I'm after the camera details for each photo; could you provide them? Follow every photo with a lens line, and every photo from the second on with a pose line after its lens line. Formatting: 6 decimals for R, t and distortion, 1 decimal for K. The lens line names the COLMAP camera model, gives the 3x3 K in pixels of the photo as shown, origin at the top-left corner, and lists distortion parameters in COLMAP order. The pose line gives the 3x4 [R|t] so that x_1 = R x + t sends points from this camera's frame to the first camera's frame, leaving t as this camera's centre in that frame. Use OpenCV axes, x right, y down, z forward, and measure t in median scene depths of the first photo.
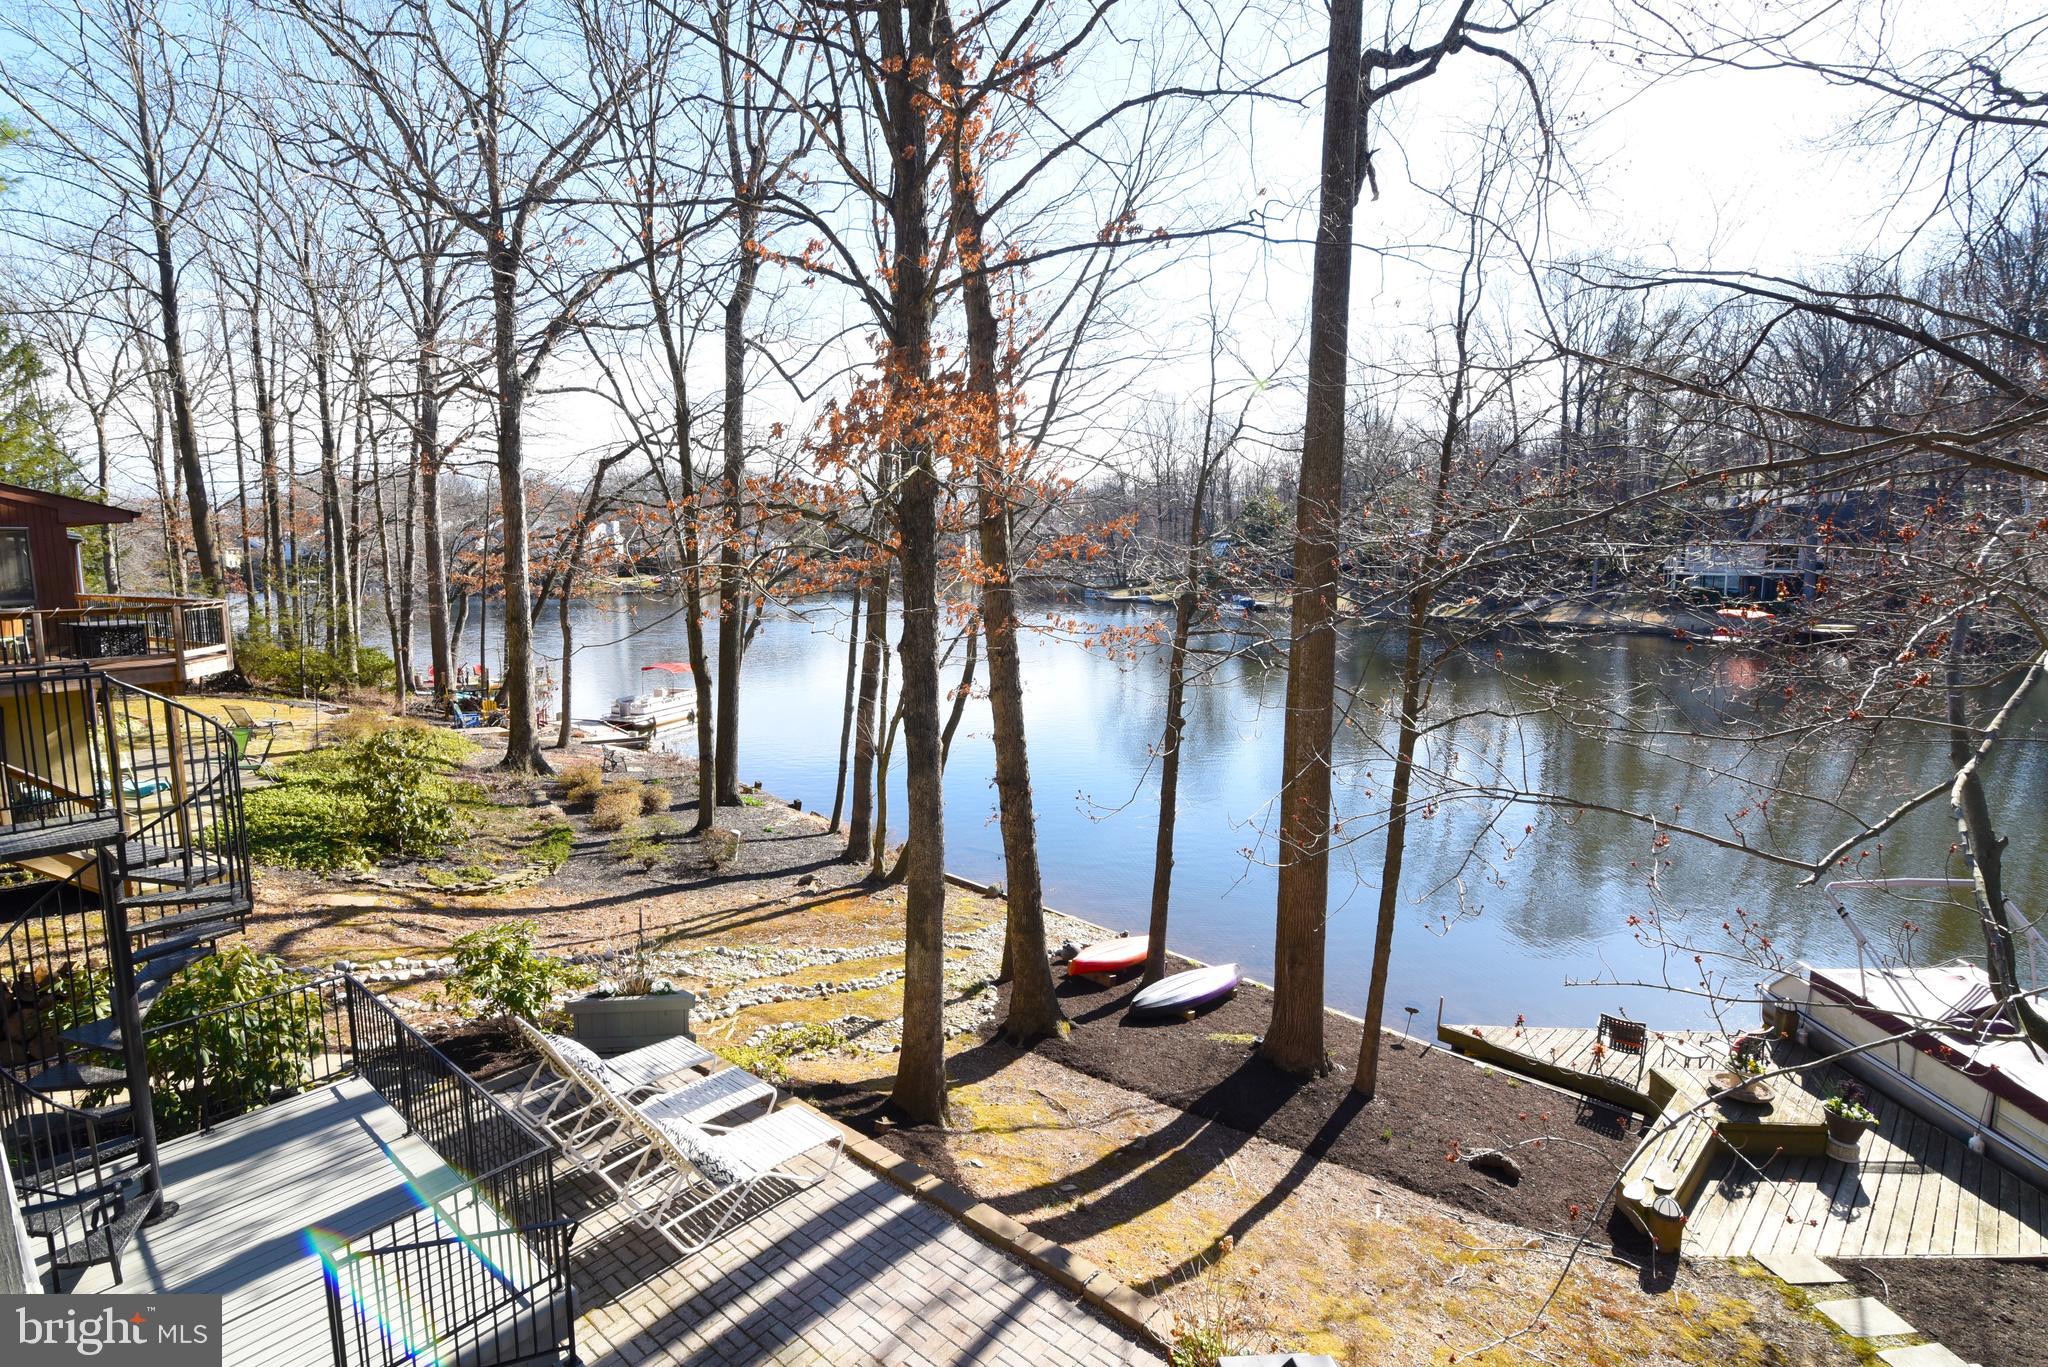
lens RADIAL K [[950.3, 0, 968.1], [0, 950.3, 670.4], [0, 0, 1]] dist [-0.014374, 0.000444]
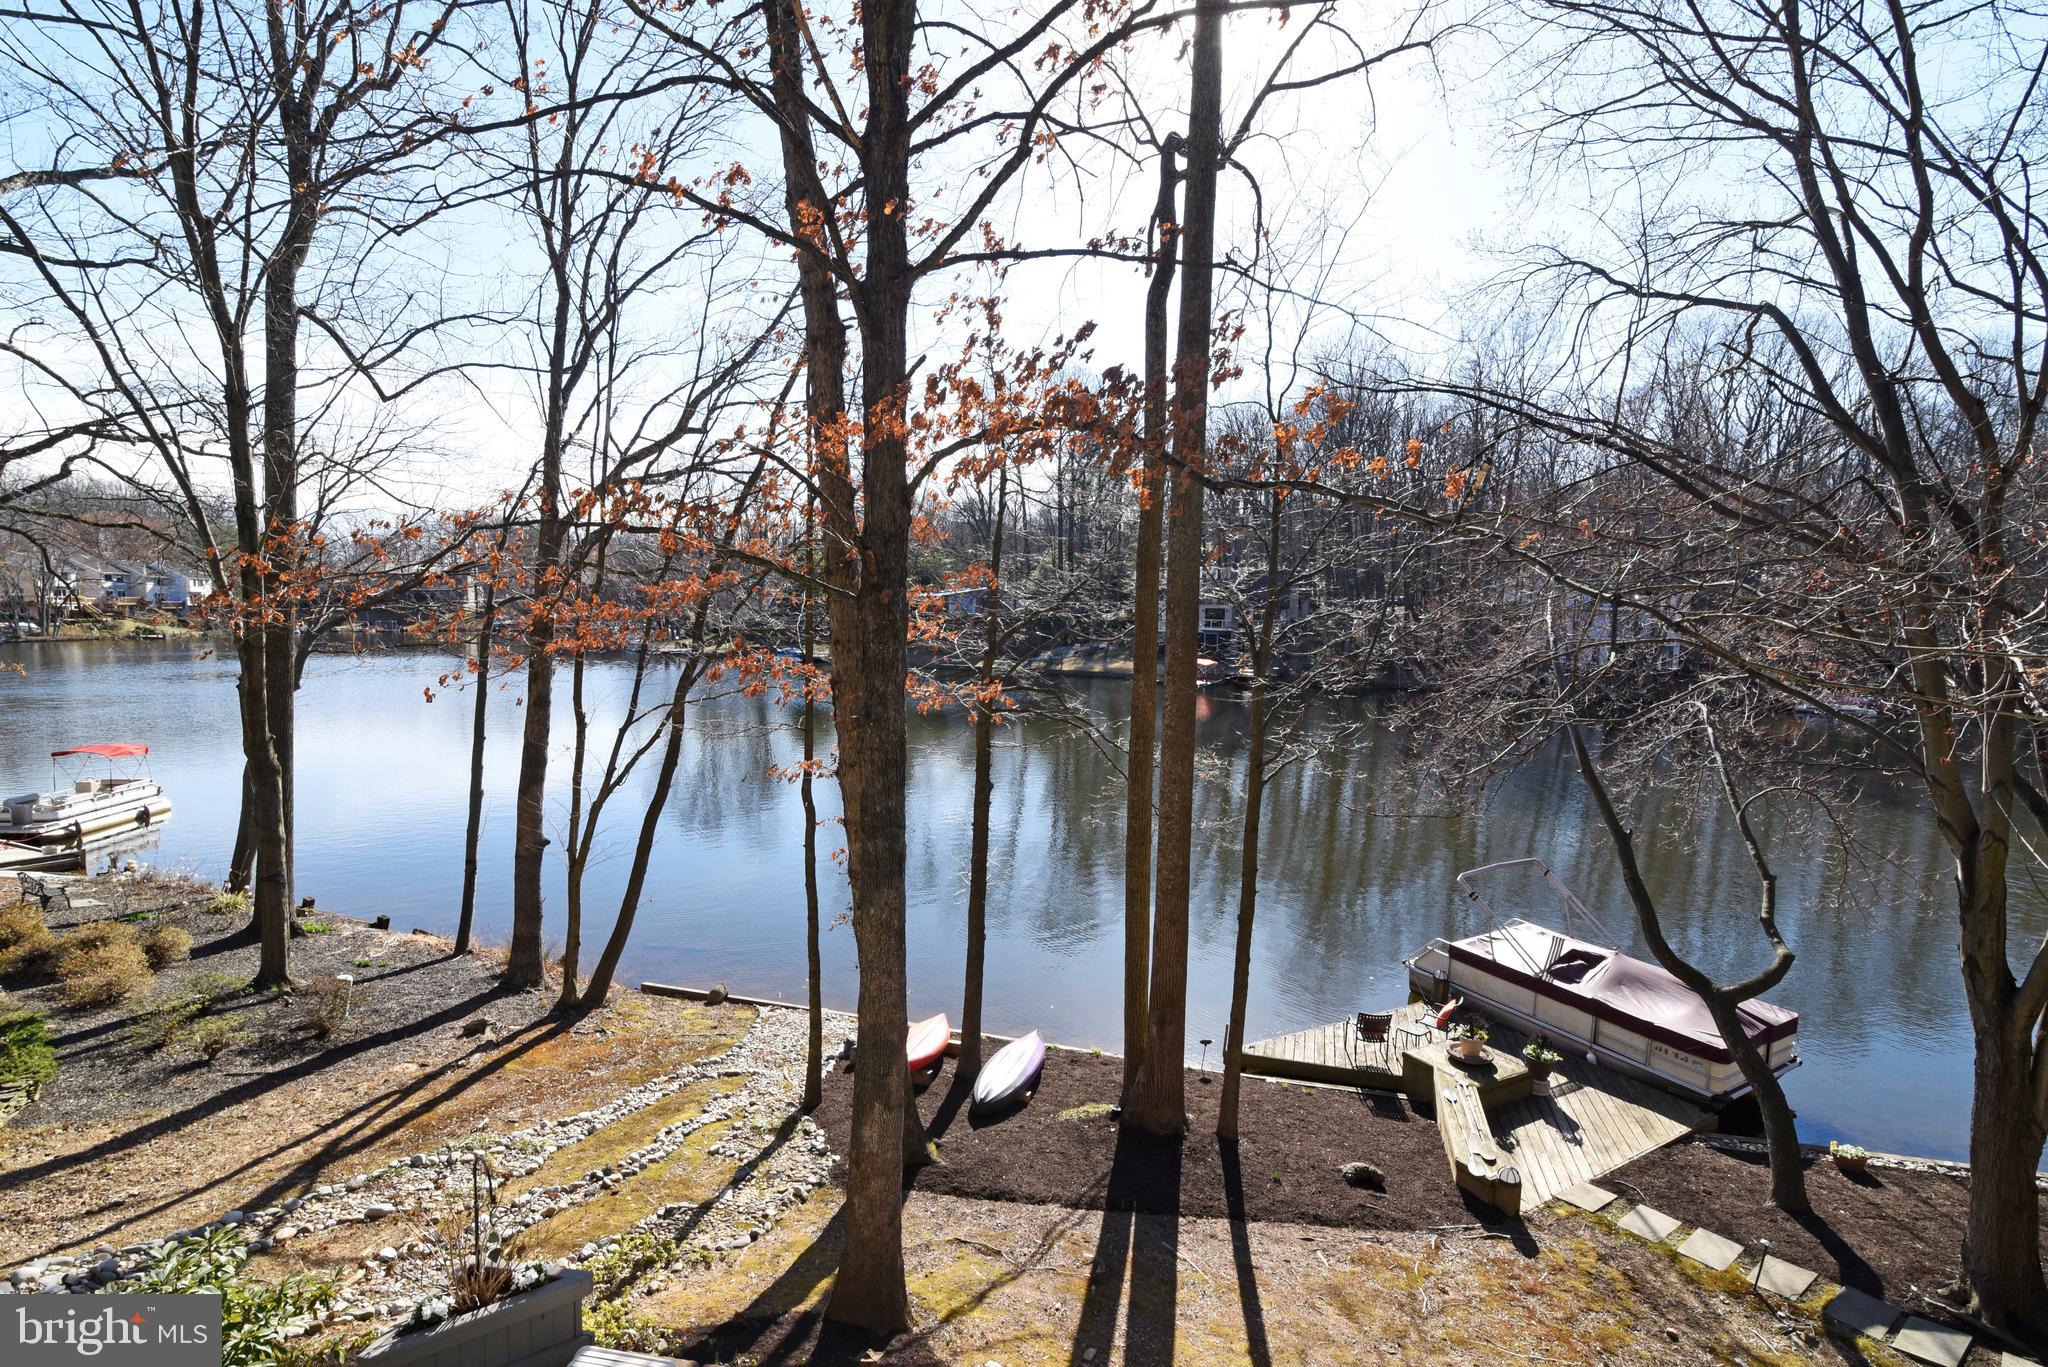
lens RADIAL K [[933.1, 0, 1018.7], [0, 933.1, 694.4], [0, 0, 1]] dist [-0.016290, 0.000029]
pose [[0.864290, -0.026003, 0.502321, -0.156683], [0.040133, 0.999044, -0.017338, -0.013583], [-0.501390, 0.035145, 0.864507, 0.133226]]
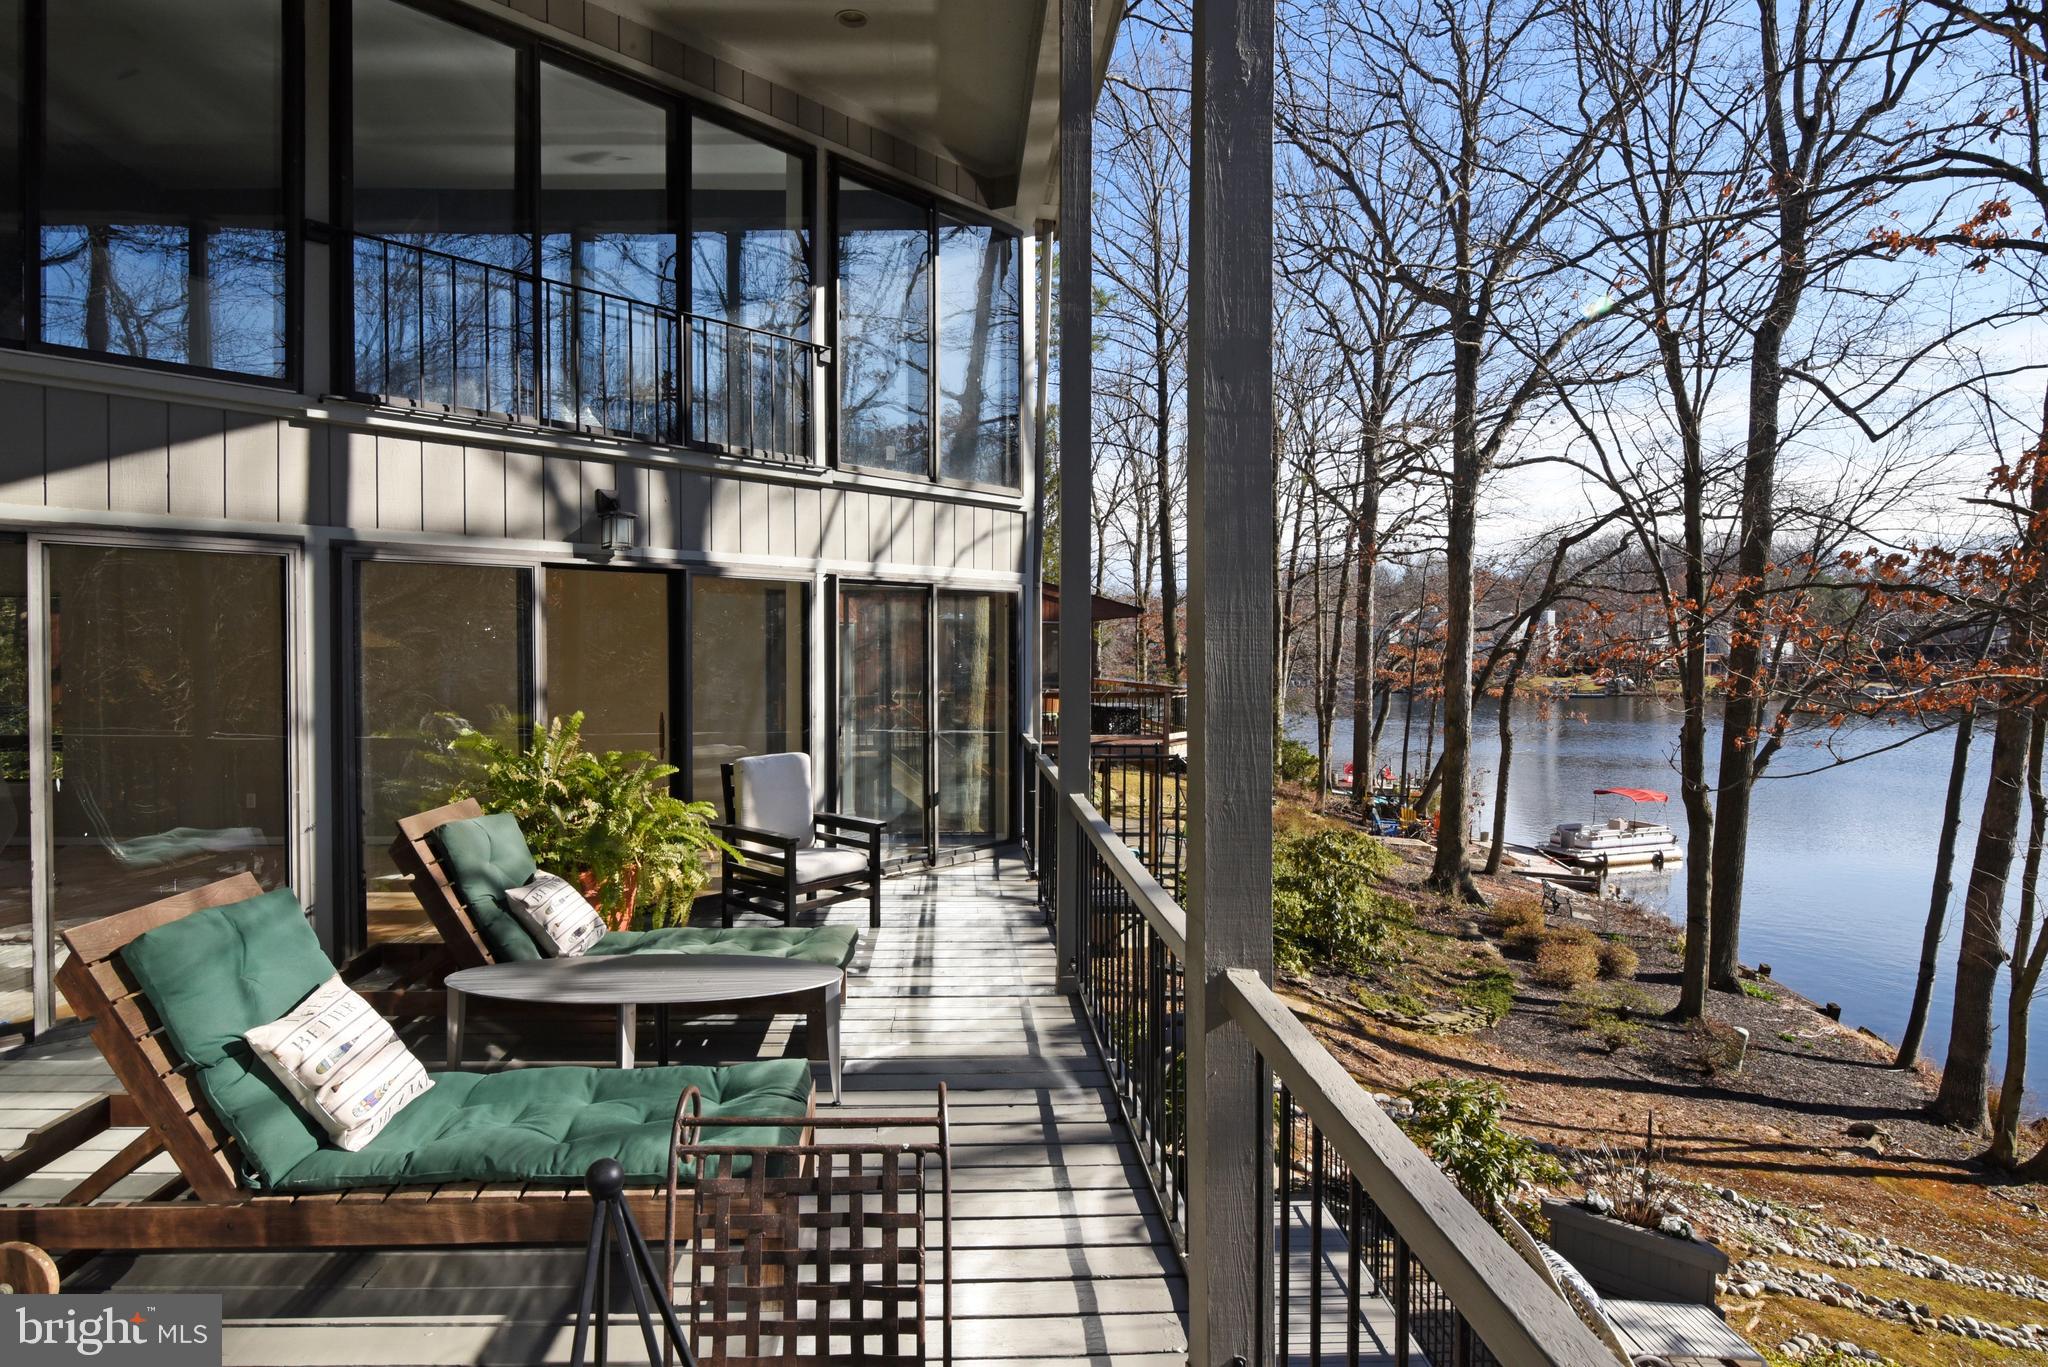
lens RADIAL K [[1092.6, 0, 1010.3], [0, 1092.6, 671.2], [0, 0, 1]] dist [-0.004387, -0.001741]
pose [[0.688063, 0.024510, -0.725237, -0.033287], [-0.097666, 0.993464, -0.059085, 0.000115], [0.719049, 0.111485, 0.685959, -0.008029]]
